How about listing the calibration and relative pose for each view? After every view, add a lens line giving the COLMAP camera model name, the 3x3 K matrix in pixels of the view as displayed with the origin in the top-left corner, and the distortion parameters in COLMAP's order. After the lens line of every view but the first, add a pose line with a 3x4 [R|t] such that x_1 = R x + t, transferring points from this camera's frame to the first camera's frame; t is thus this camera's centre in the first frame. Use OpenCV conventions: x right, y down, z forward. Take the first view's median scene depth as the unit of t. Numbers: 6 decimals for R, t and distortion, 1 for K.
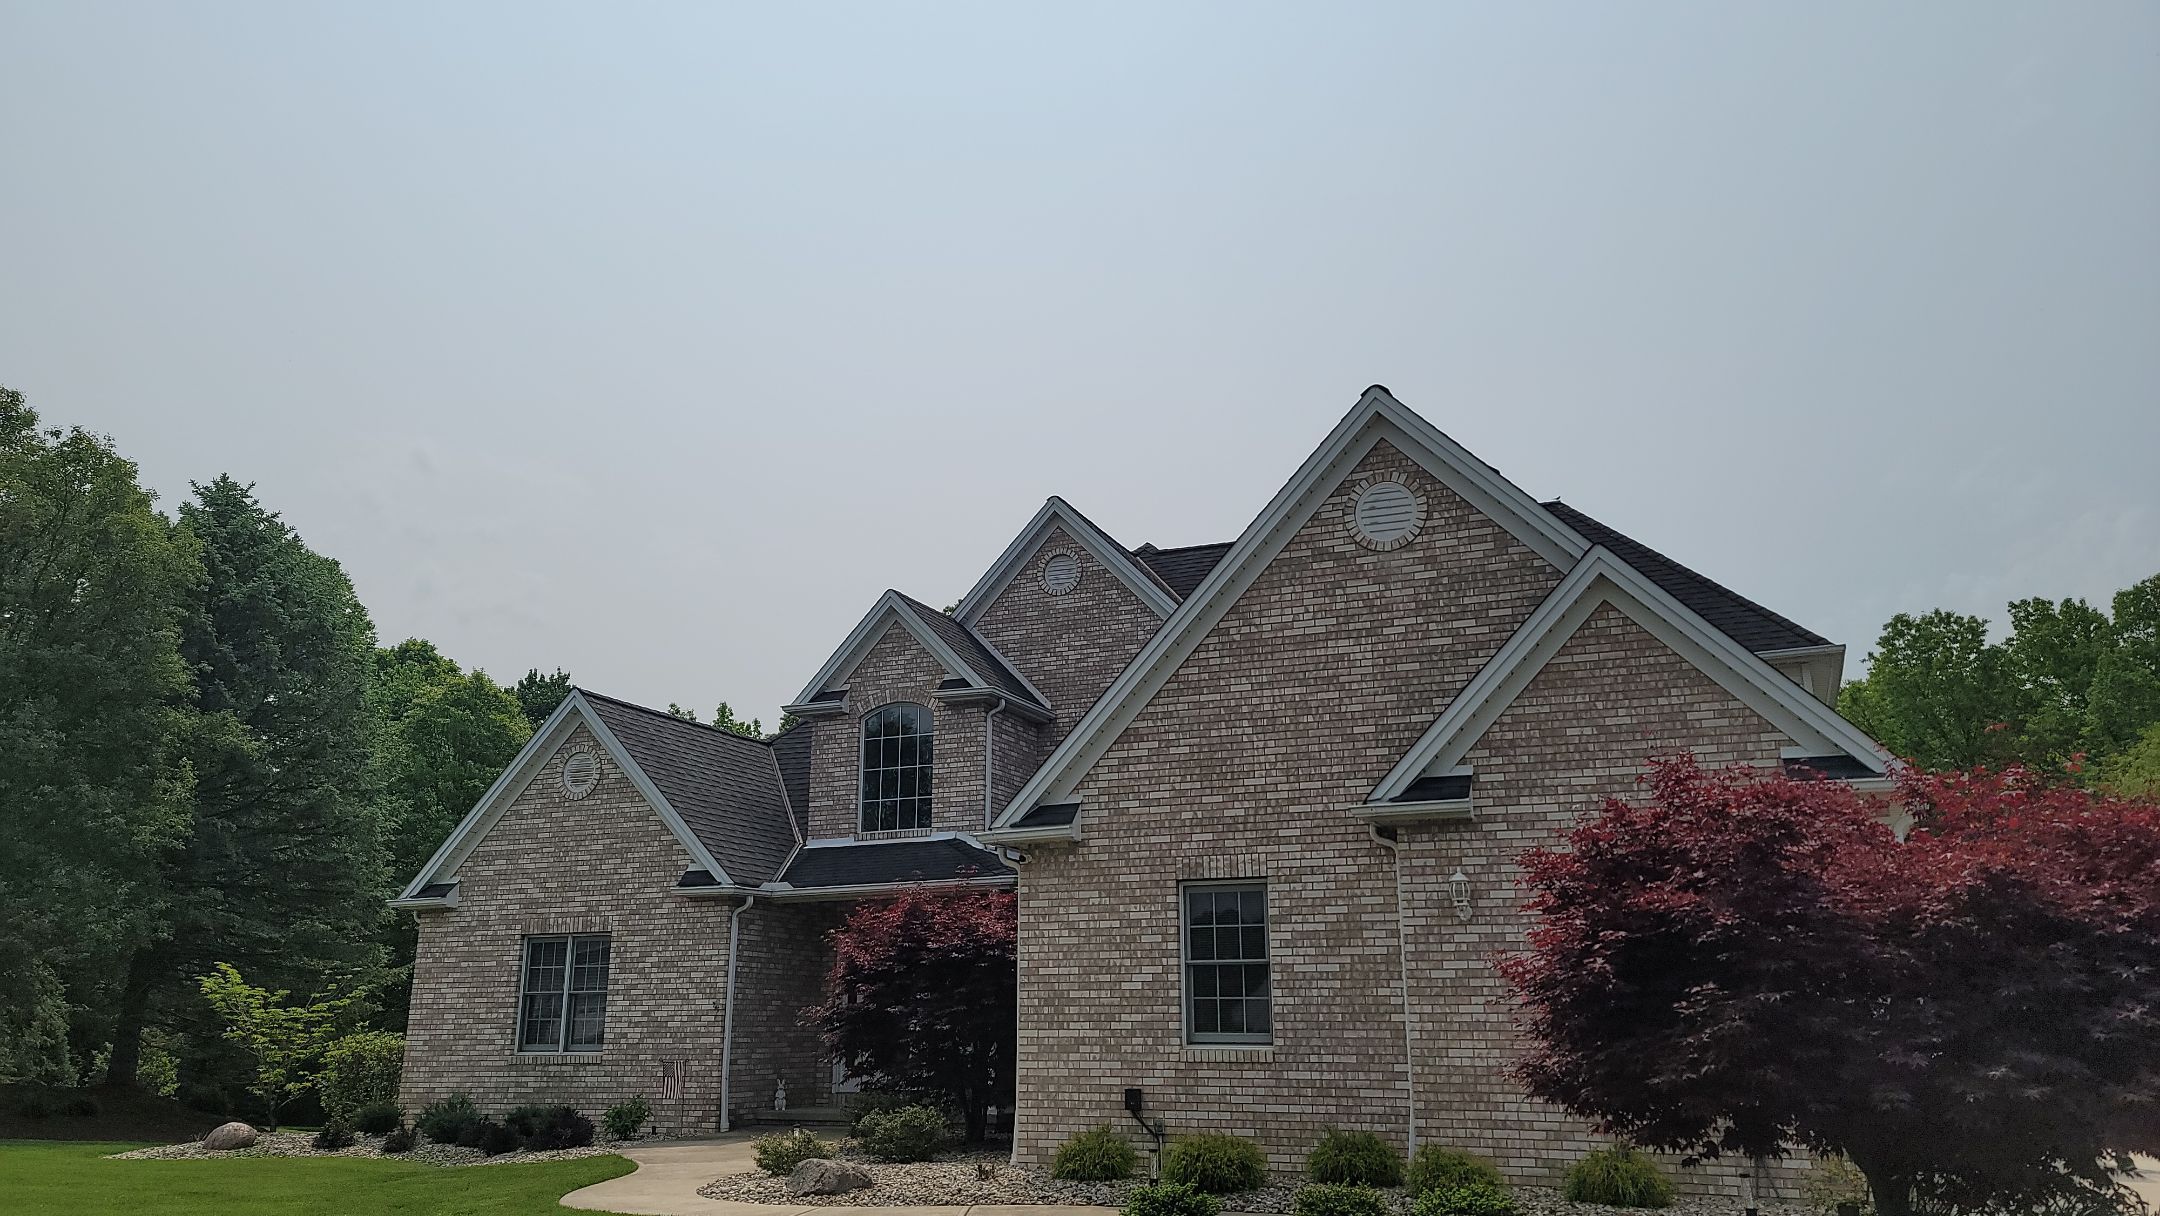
lens RADIAL K [[1540.5, 0, 1095.9], [0, 1540.5, 605.2], [0, 0, 1]] dist [0.100098, -0.092666]
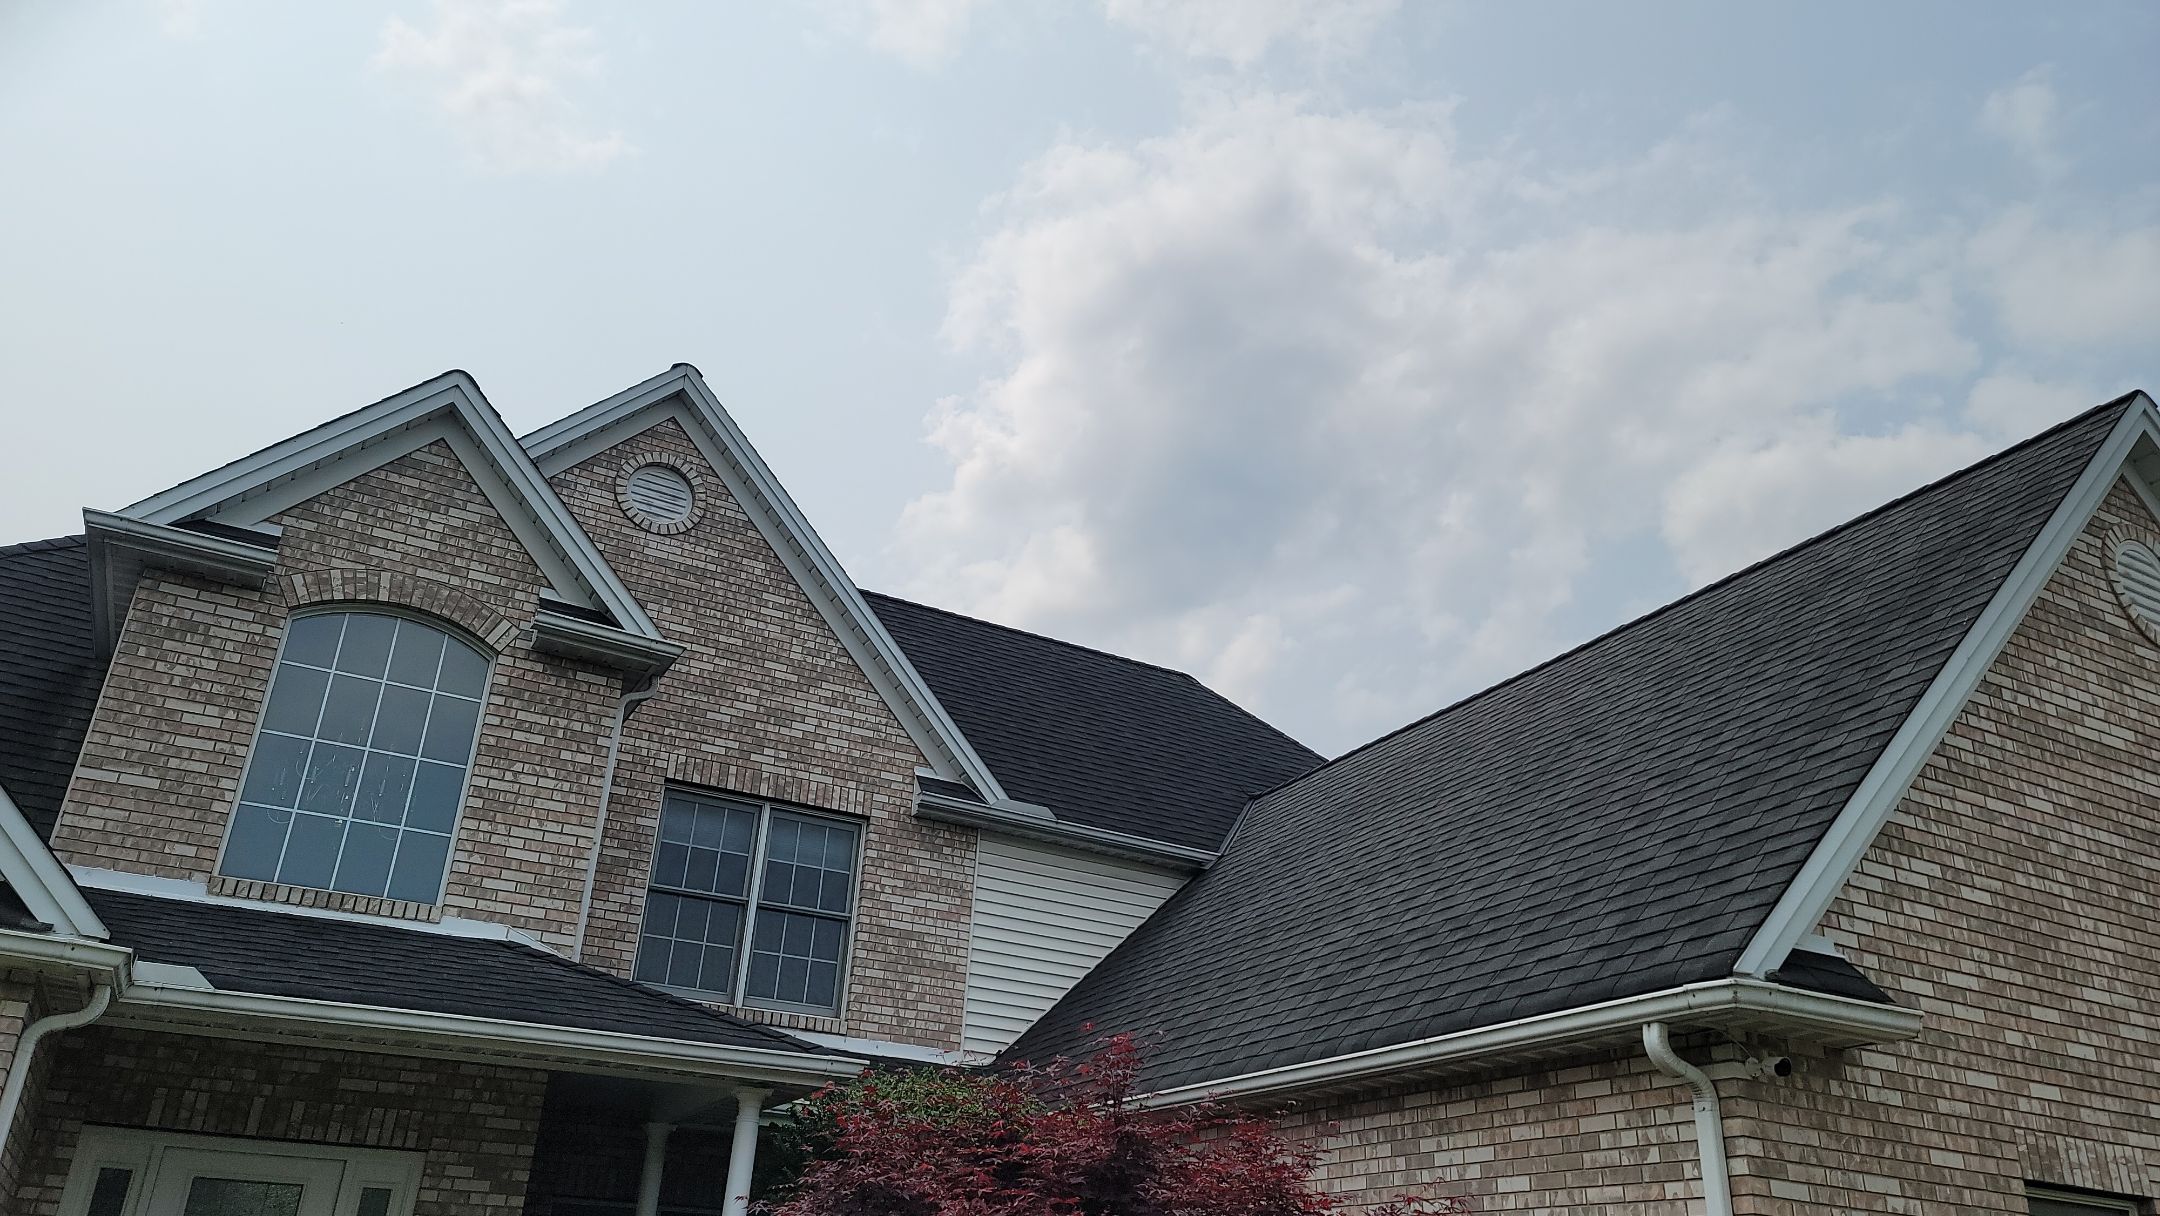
lens RADIAL K [[1538.8, 0, 1049.5], [0, 1538.8, 613.9], [0, 0, 1]] dist [0.070409, -0.043110]
pose [[0.640321, 0.359220, 0.678933, -0.481932], [-0.249728, 0.933244, -0.258249, 0.206653], [-0.726378, -0.004186, 0.687283, 0.865334]]
